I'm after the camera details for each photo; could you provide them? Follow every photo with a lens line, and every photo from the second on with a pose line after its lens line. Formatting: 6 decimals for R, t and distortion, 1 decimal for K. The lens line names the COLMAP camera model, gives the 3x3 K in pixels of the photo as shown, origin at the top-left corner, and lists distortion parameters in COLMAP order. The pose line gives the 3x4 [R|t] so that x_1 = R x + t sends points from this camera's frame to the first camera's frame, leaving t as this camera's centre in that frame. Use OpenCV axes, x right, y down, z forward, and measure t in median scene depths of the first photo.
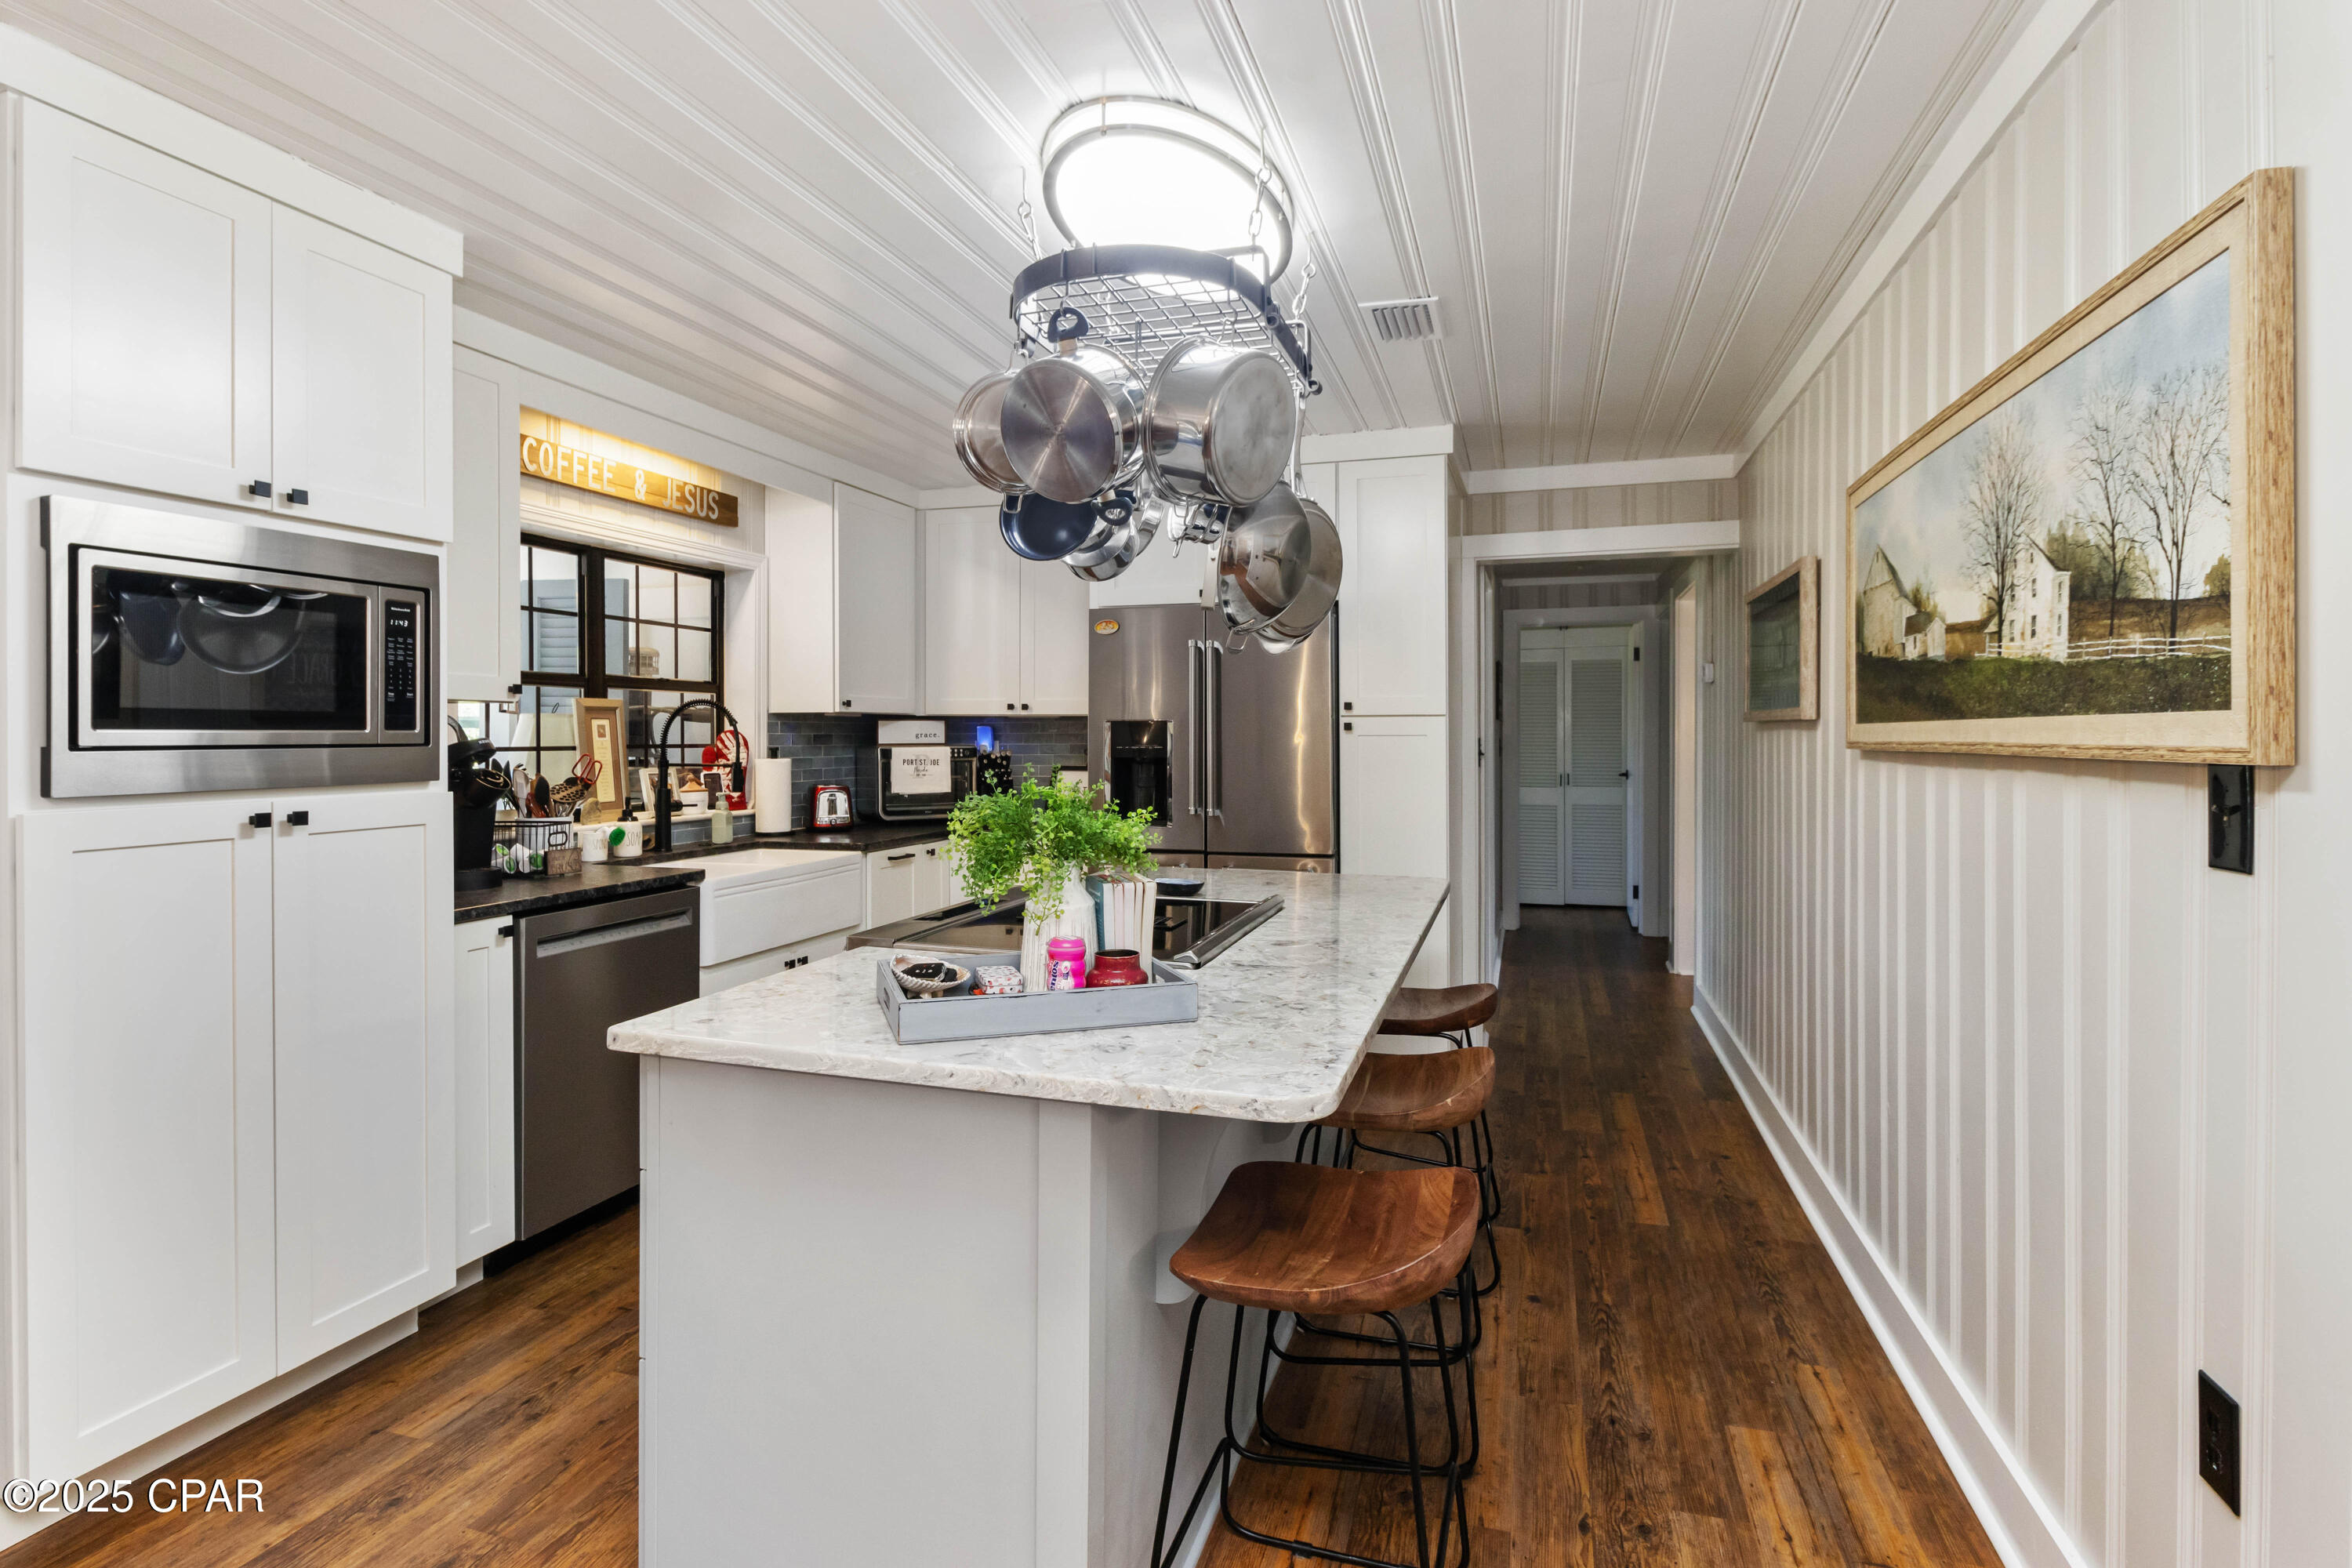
lens RADIAL K [[1155.9, 0, 1177.4], [0, 1155.9, 732.1], [0, 0, 1]] dist [-0.000588, -0.000265]
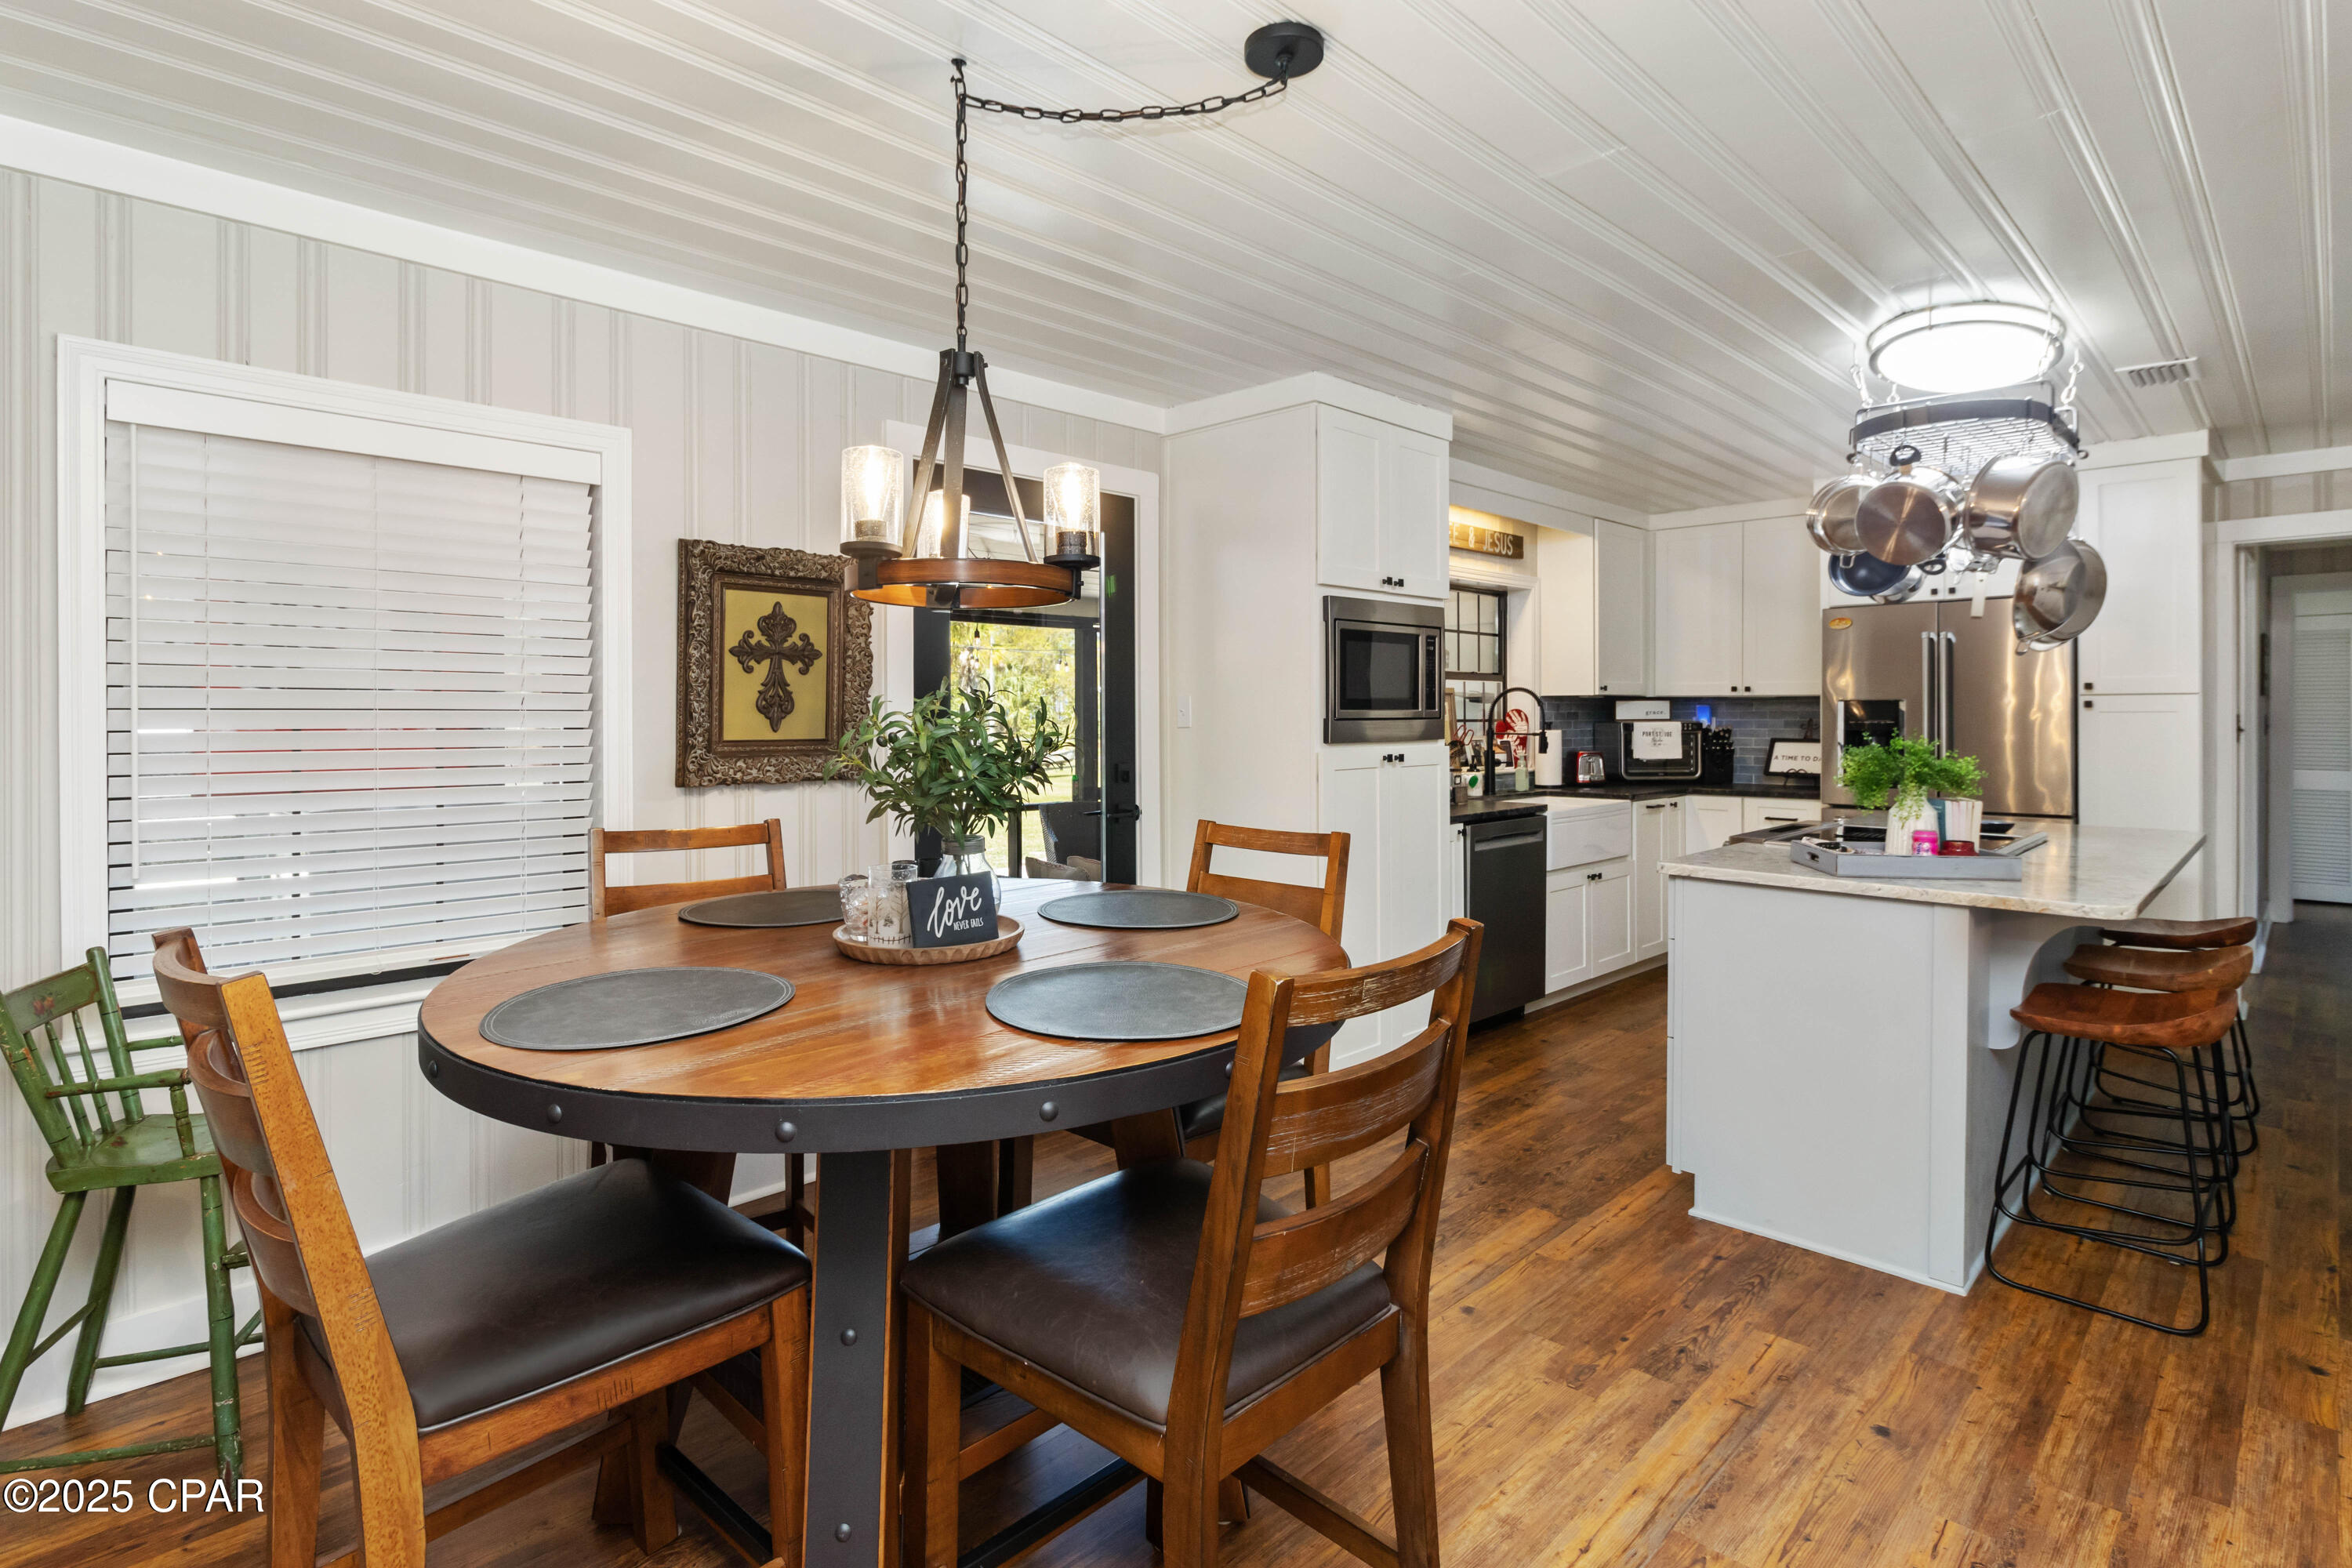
lens RADIAL K [[1163.0, 0, 1176.1], [0, 1163.0, 719.4], [0, 0, 1]] dist [-0.004446, -0.001490]
pose [[0.884430, 0.000790, -0.466671, -0.116887], [0.002704, 0.999973, 0.006816, 0.000130], [0.466664, -0.007290, 0.884405, -0.438776]]
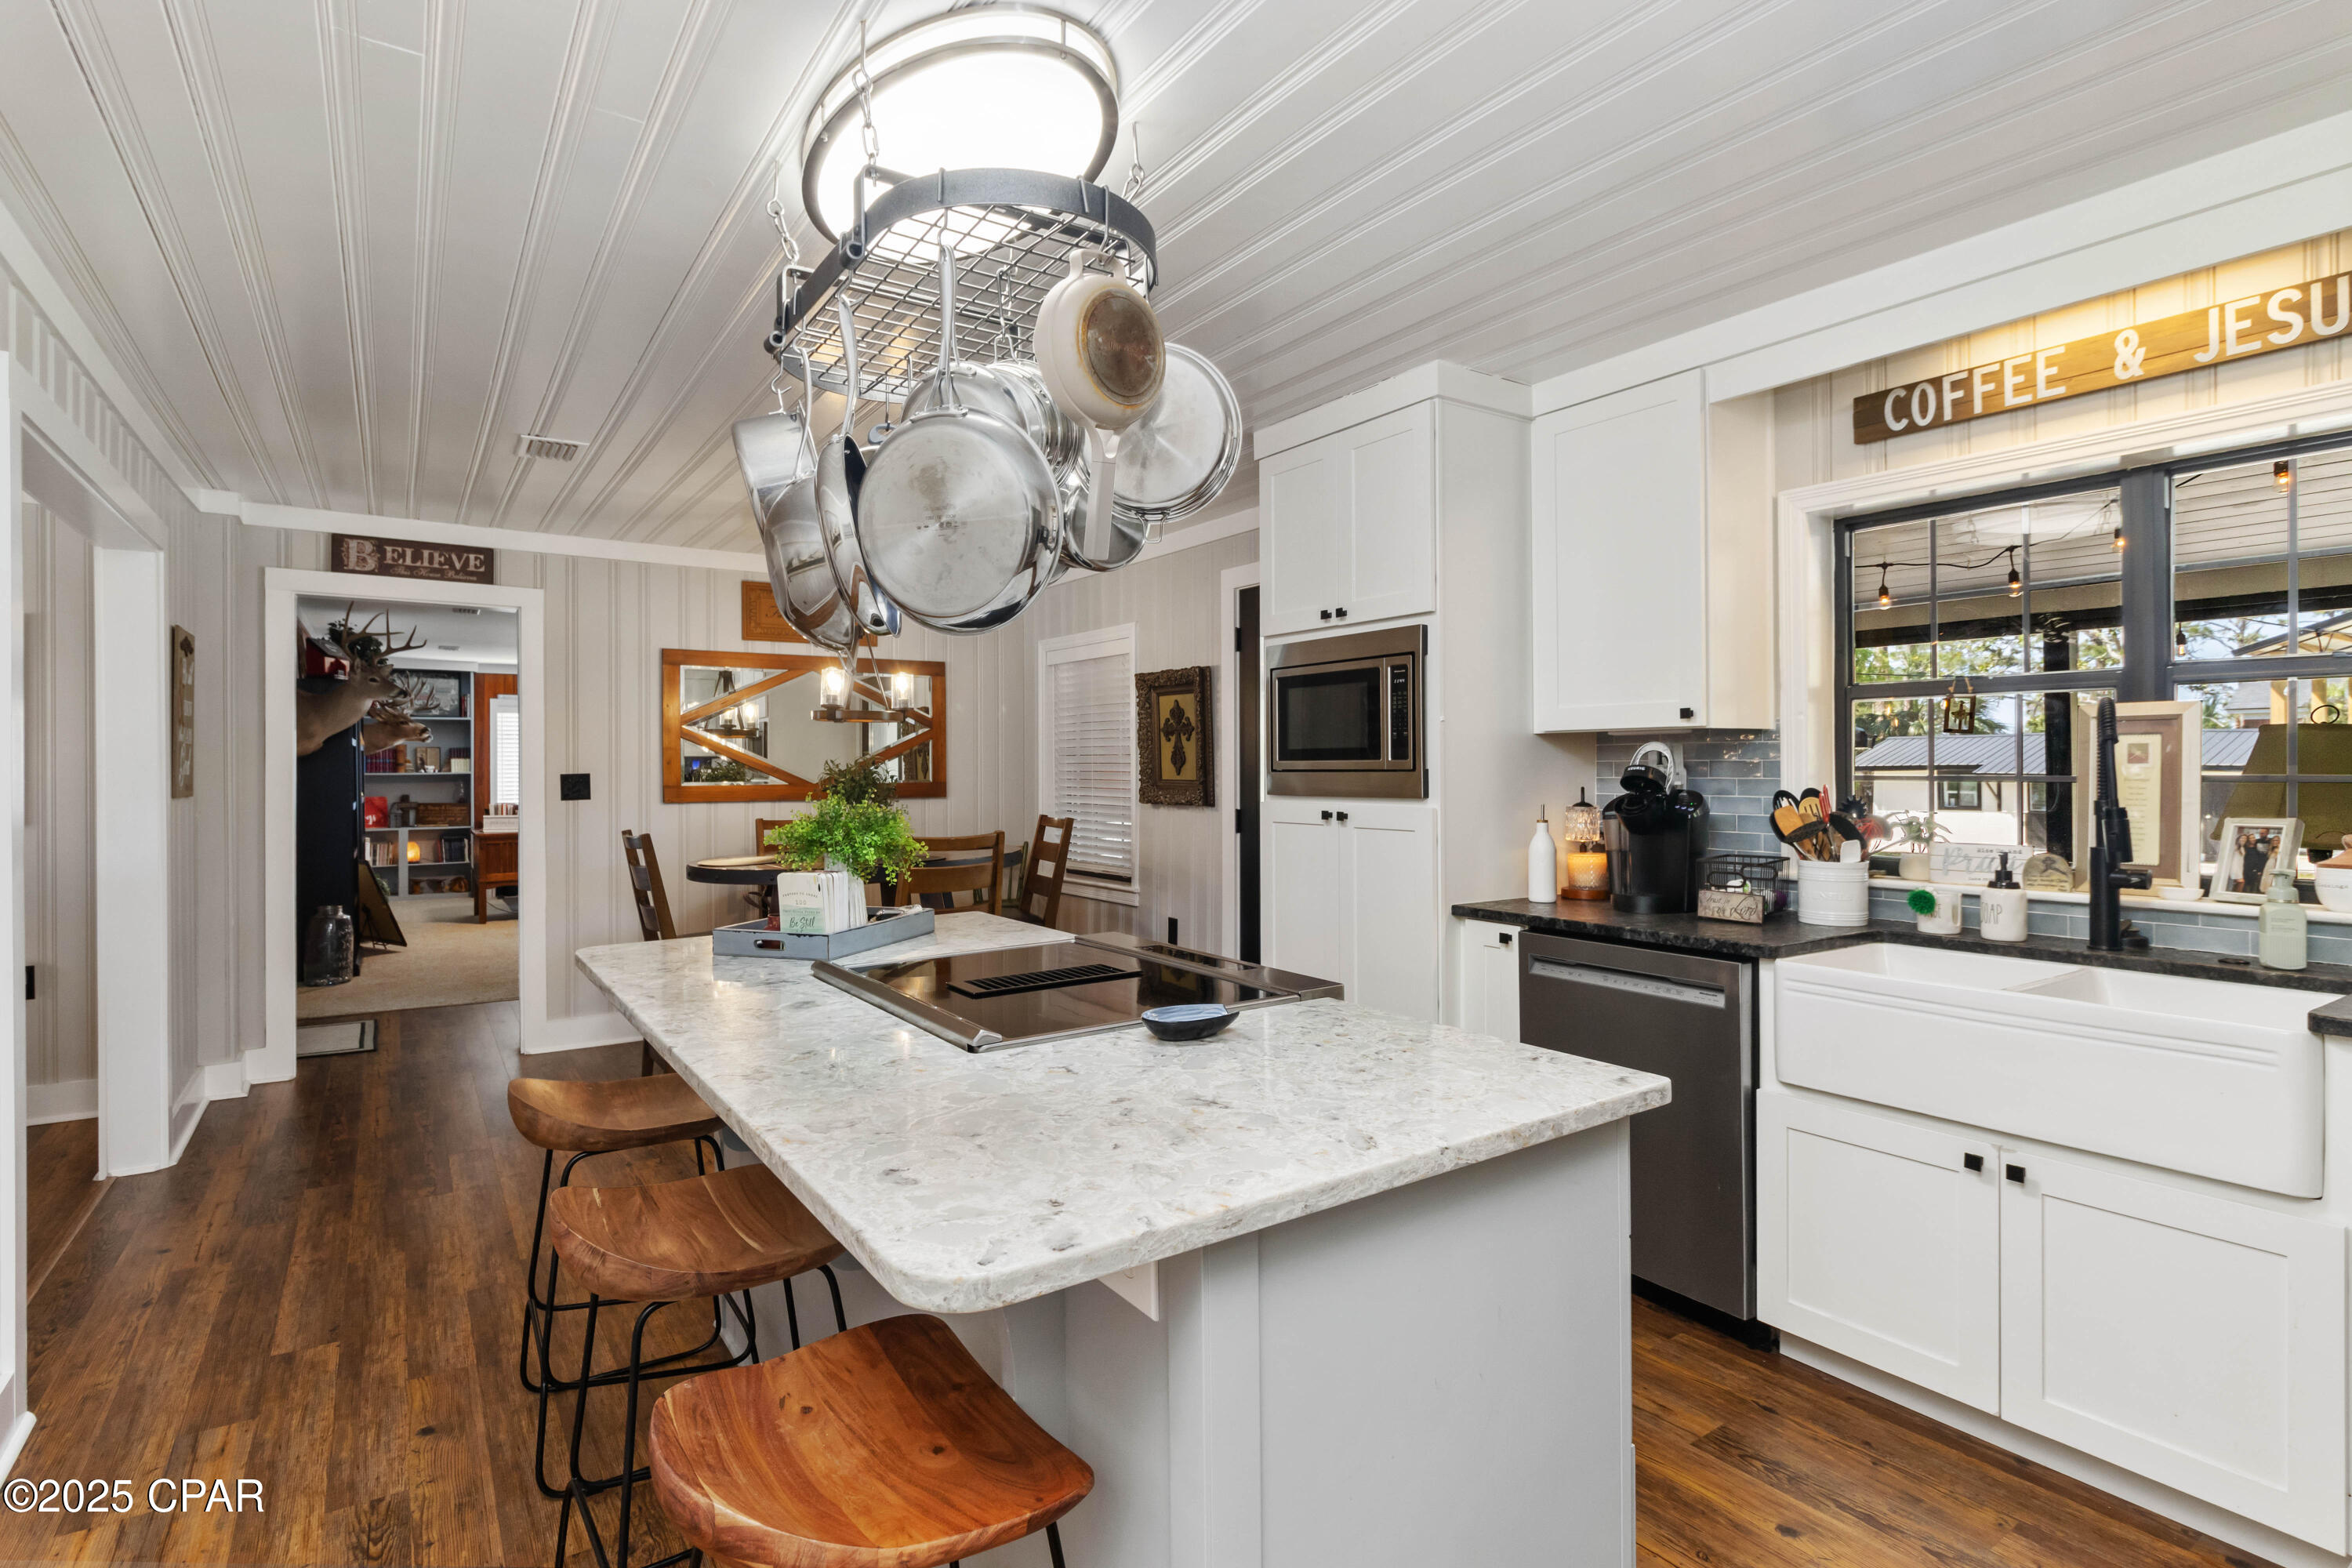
lens RADIAL K [[1159.5, 0, 1178.6], [0, 1159.5, 768.3], [0, 0, 1]] dist [0.000026, 0.000352]
pose [[-0.622687, 0.005055, -0.782455, 0.337142], [0.006233, 0.999979, 0.001500, 0.002961], [0.782447, -0.003943, -0.622705, 0.990759]]
